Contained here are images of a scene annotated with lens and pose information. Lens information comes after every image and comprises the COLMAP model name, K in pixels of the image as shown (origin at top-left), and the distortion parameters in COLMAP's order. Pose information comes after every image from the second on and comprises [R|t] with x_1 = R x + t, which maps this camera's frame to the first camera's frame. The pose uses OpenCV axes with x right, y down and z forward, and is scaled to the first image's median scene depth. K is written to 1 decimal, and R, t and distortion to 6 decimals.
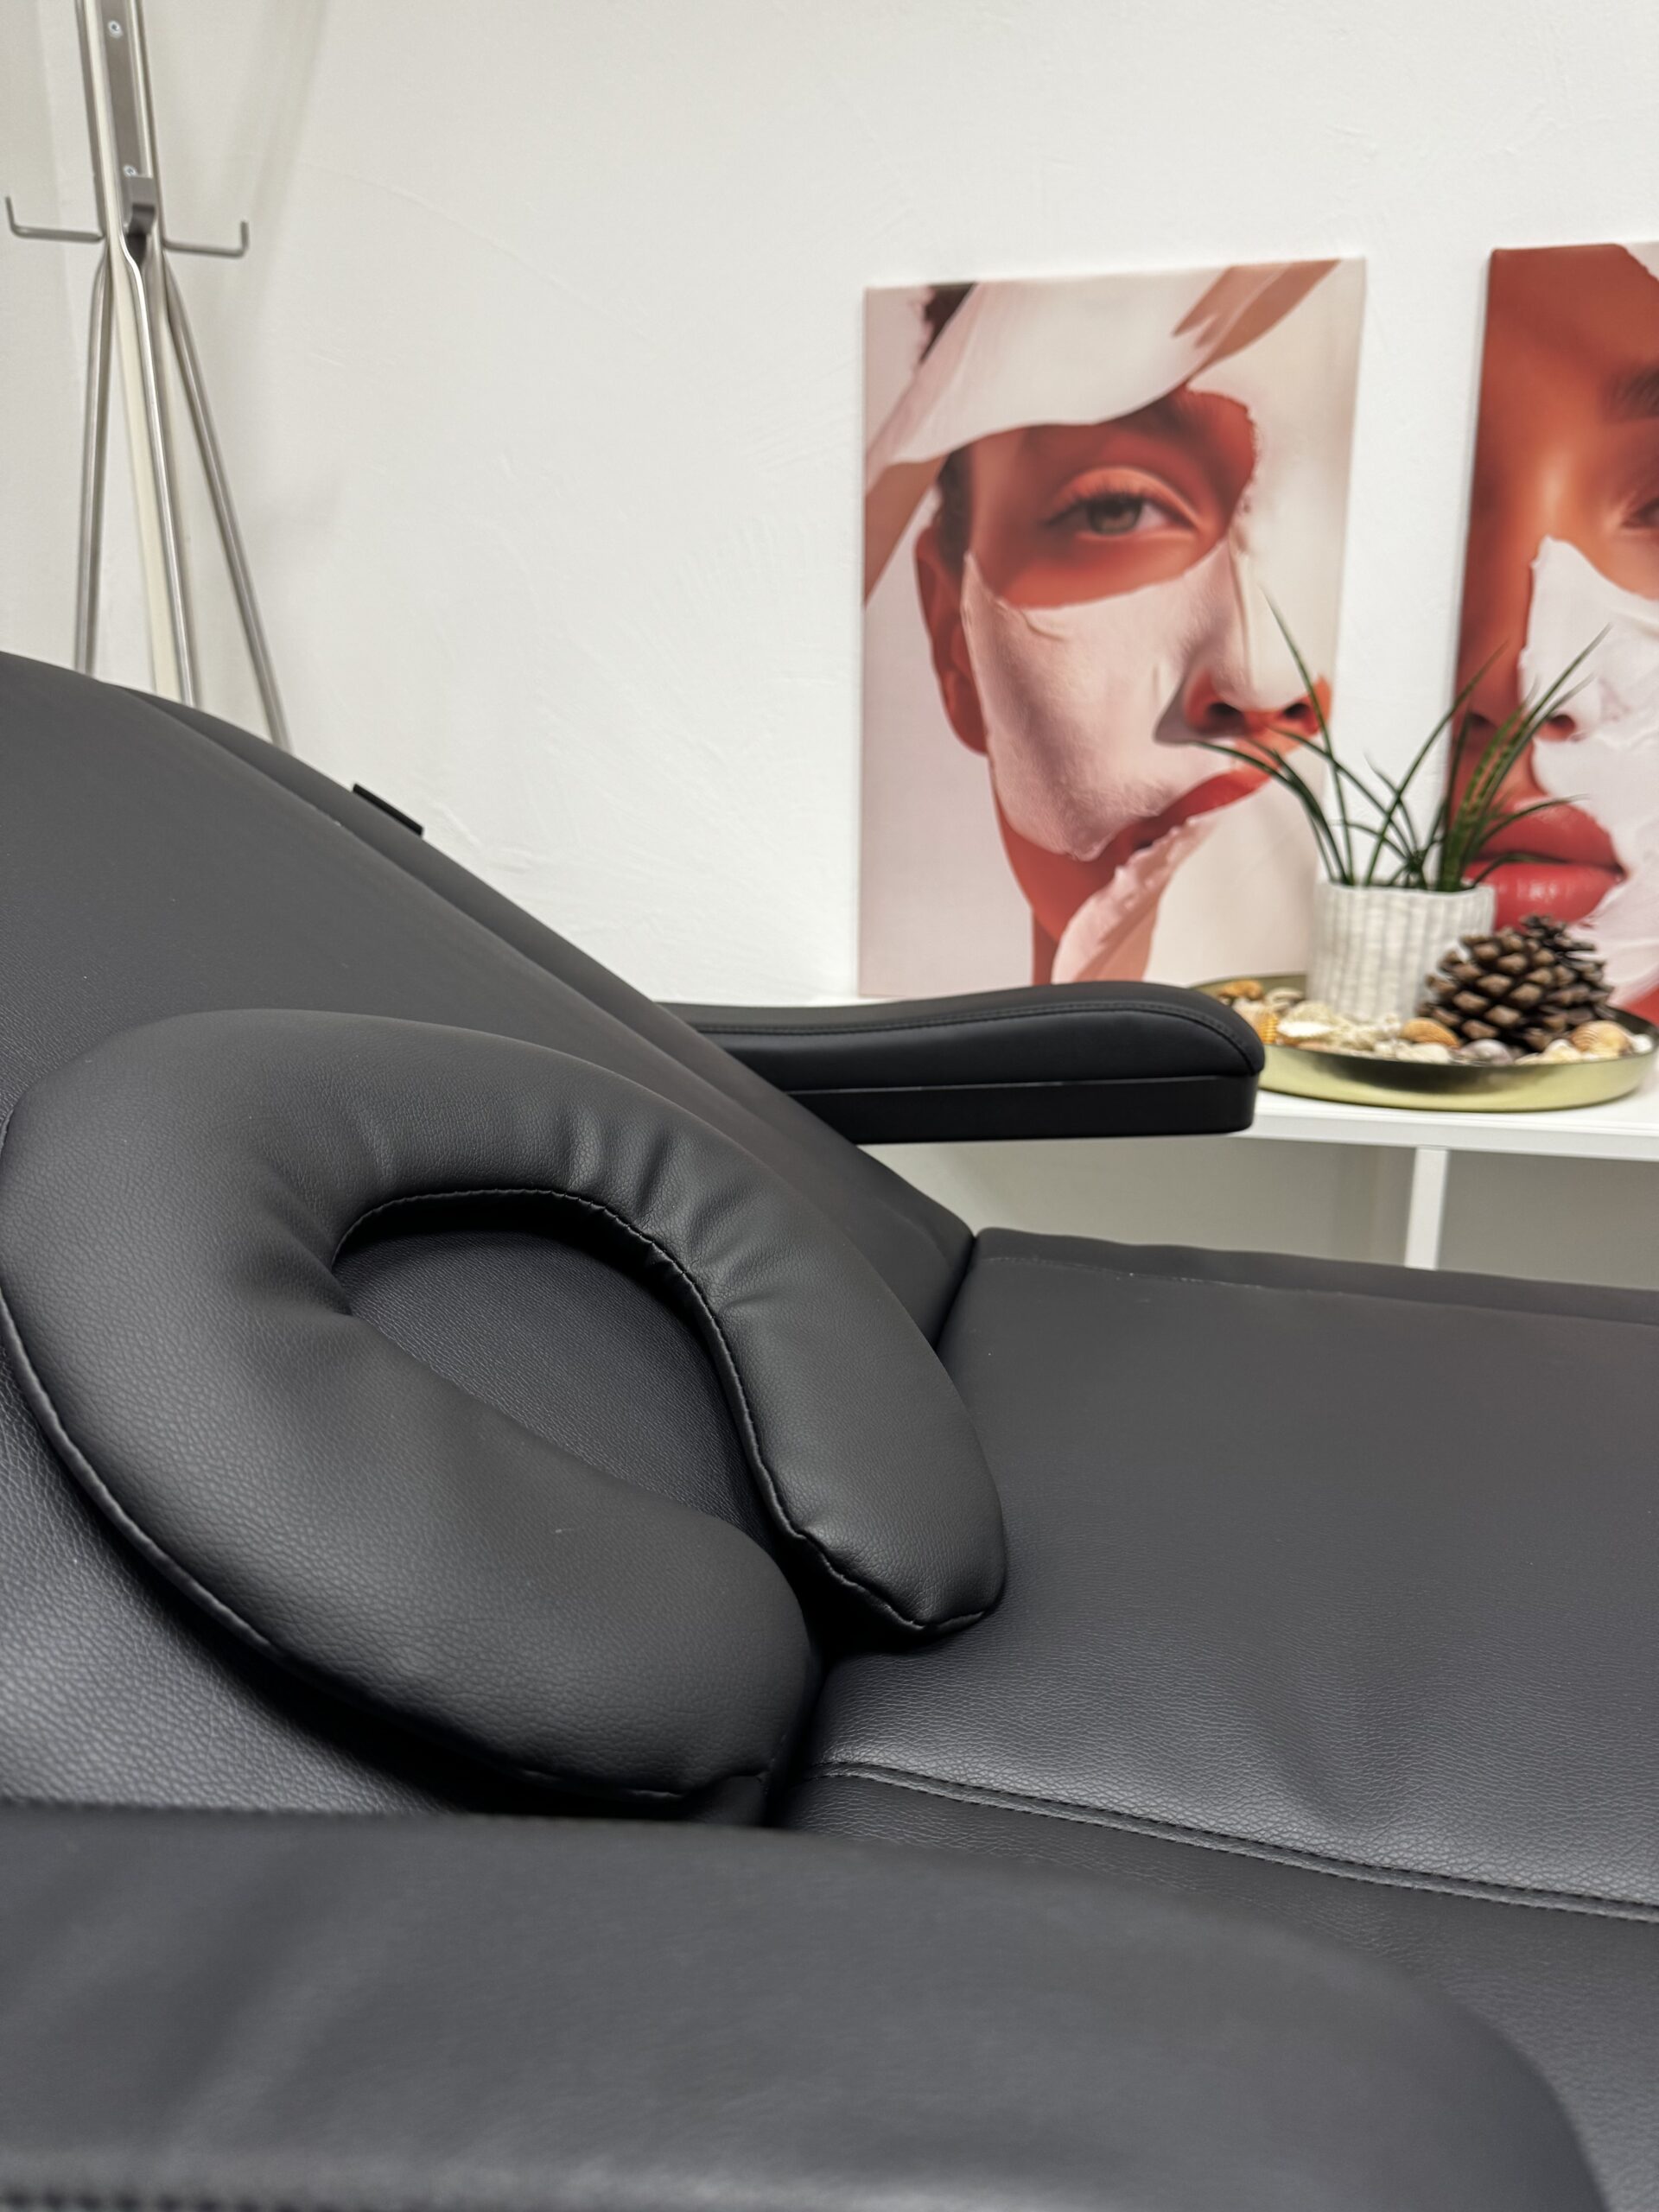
lens RADIAL K [[1655.9, 0, 835.7], [0, 1655.9, 1072.9], [0, 0, 1]] dist [-0.007782, -0.008133]
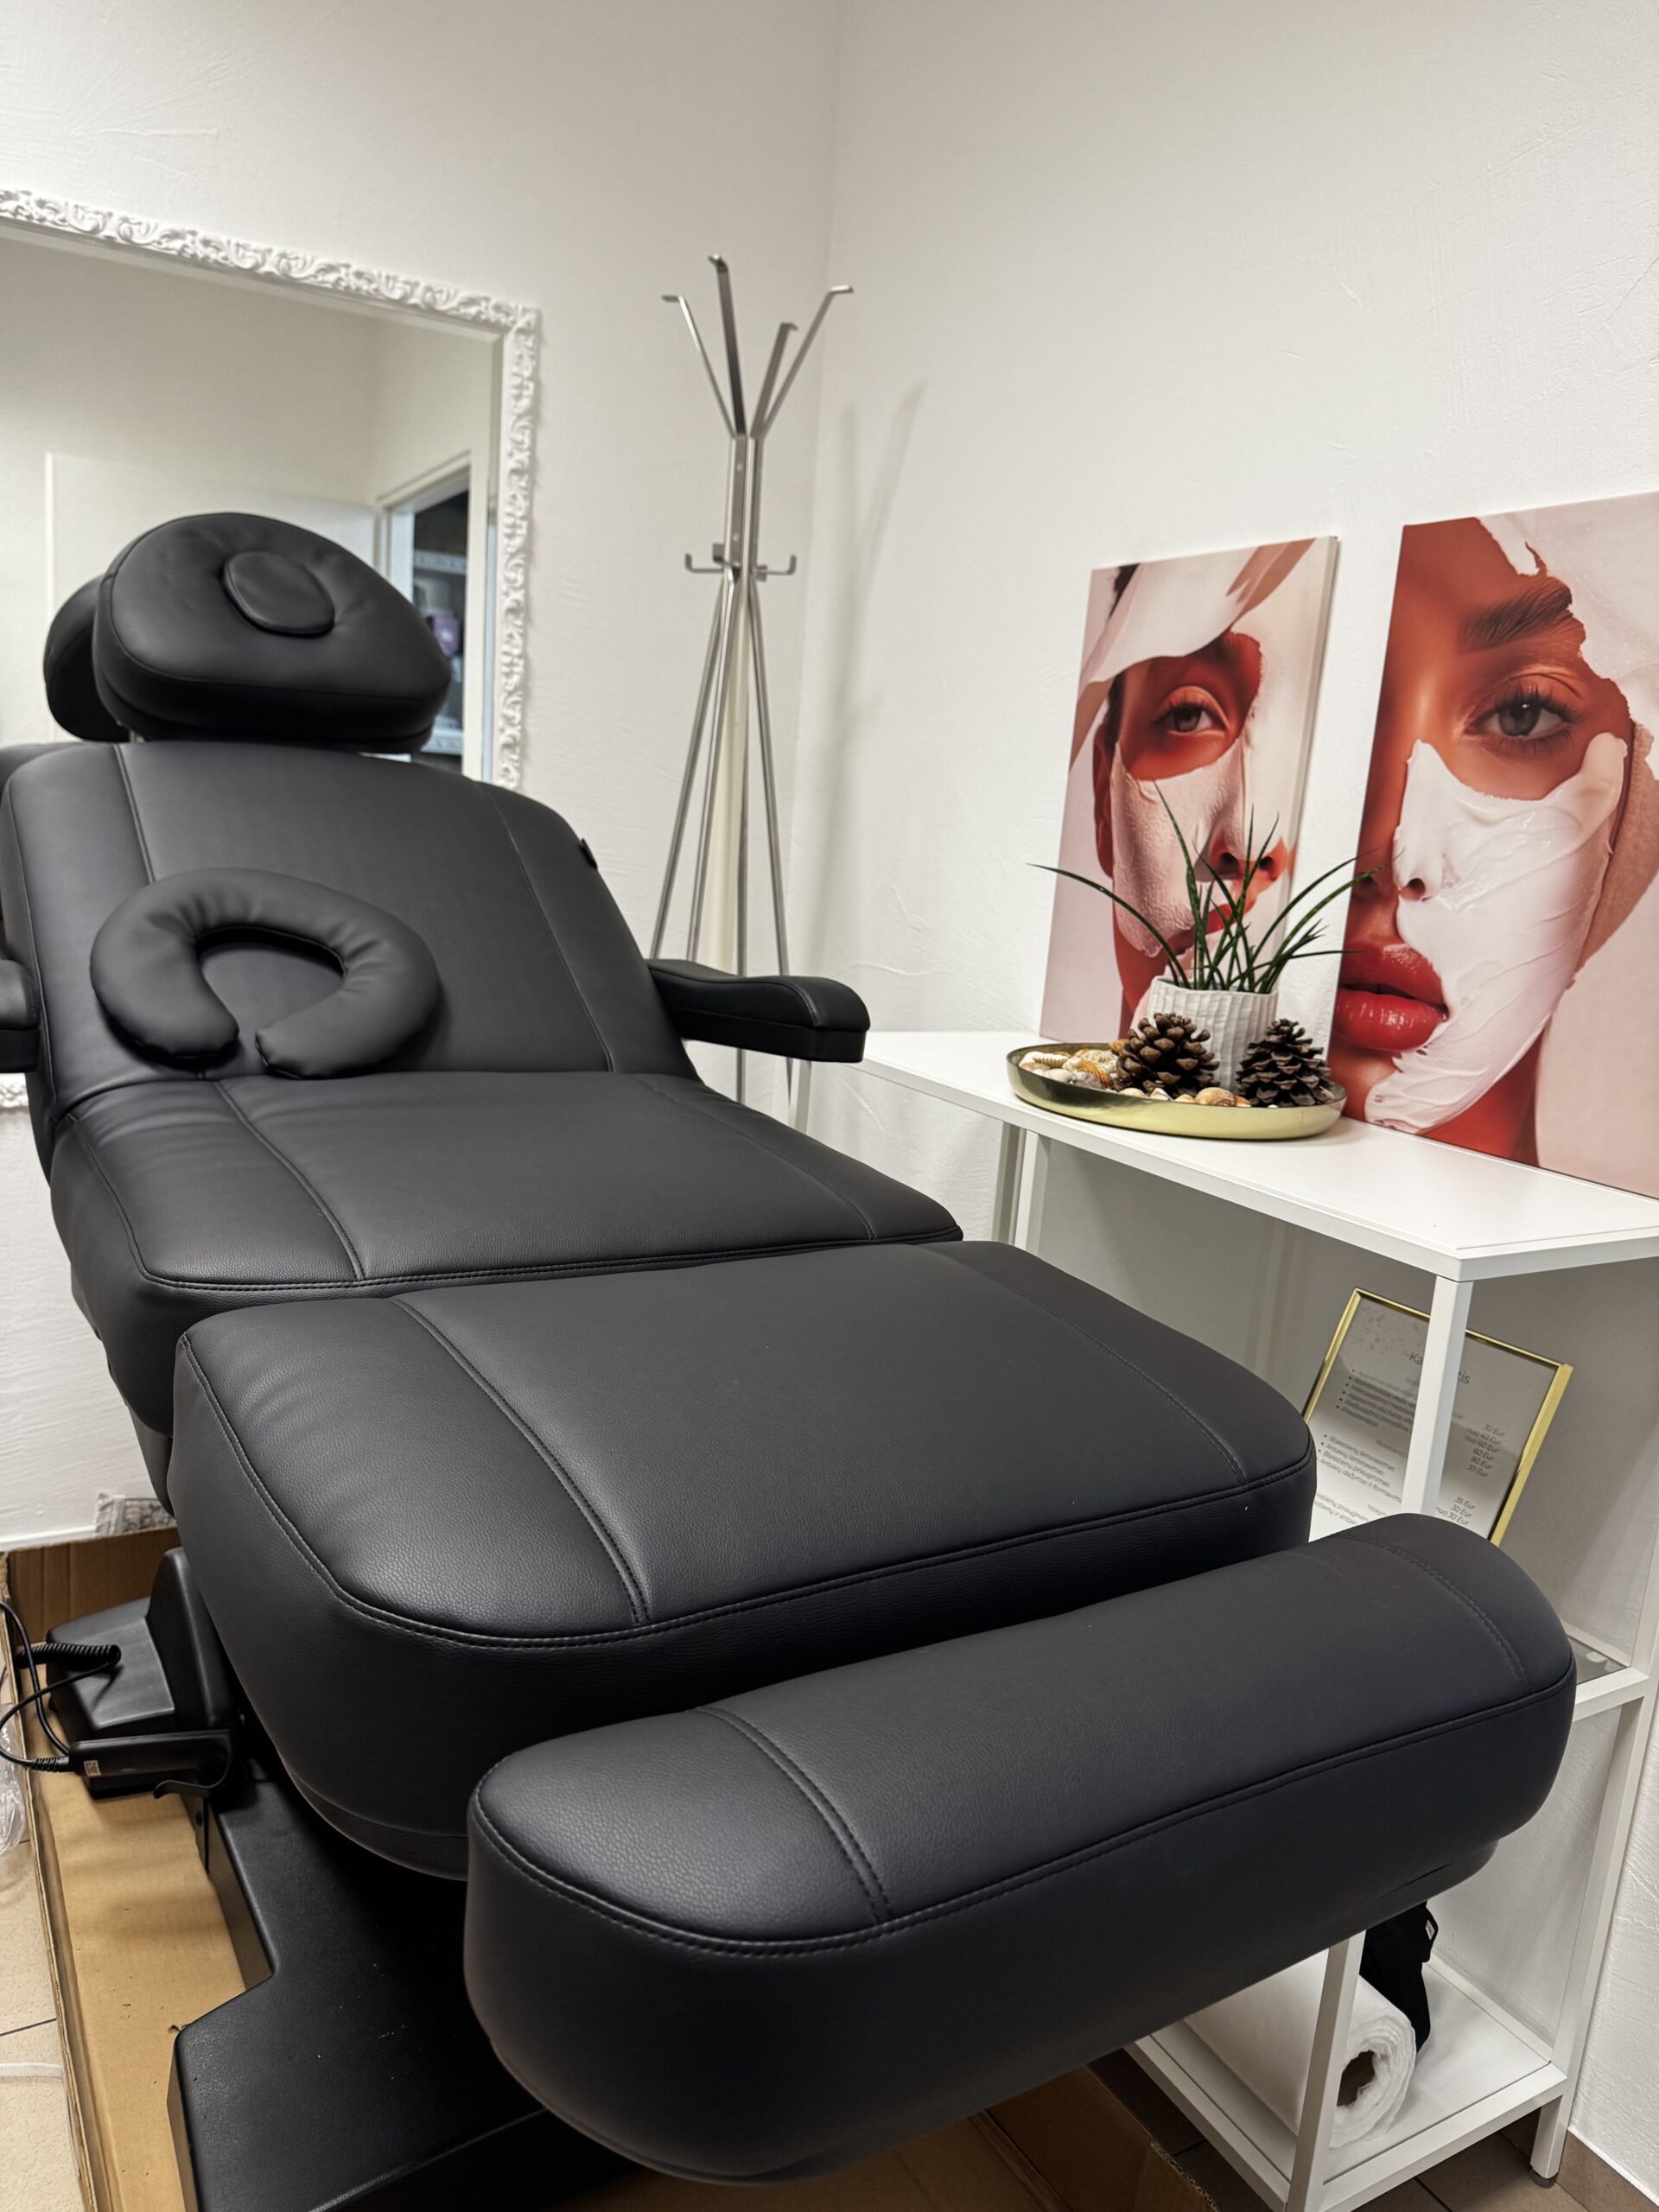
lens RADIAL K [[1655.9, 0, 833.2], [0, 1655.9, 1099.1], [0, 0, 1]] dist [-0.007782, -0.008133]
pose [[0.668525, 0.179814, -0.721624, 1.059216], [-0.232228, 0.972283, 0.027133, 0.012889], [0.706501, 0.149442, 0.691753, -0.150530]]
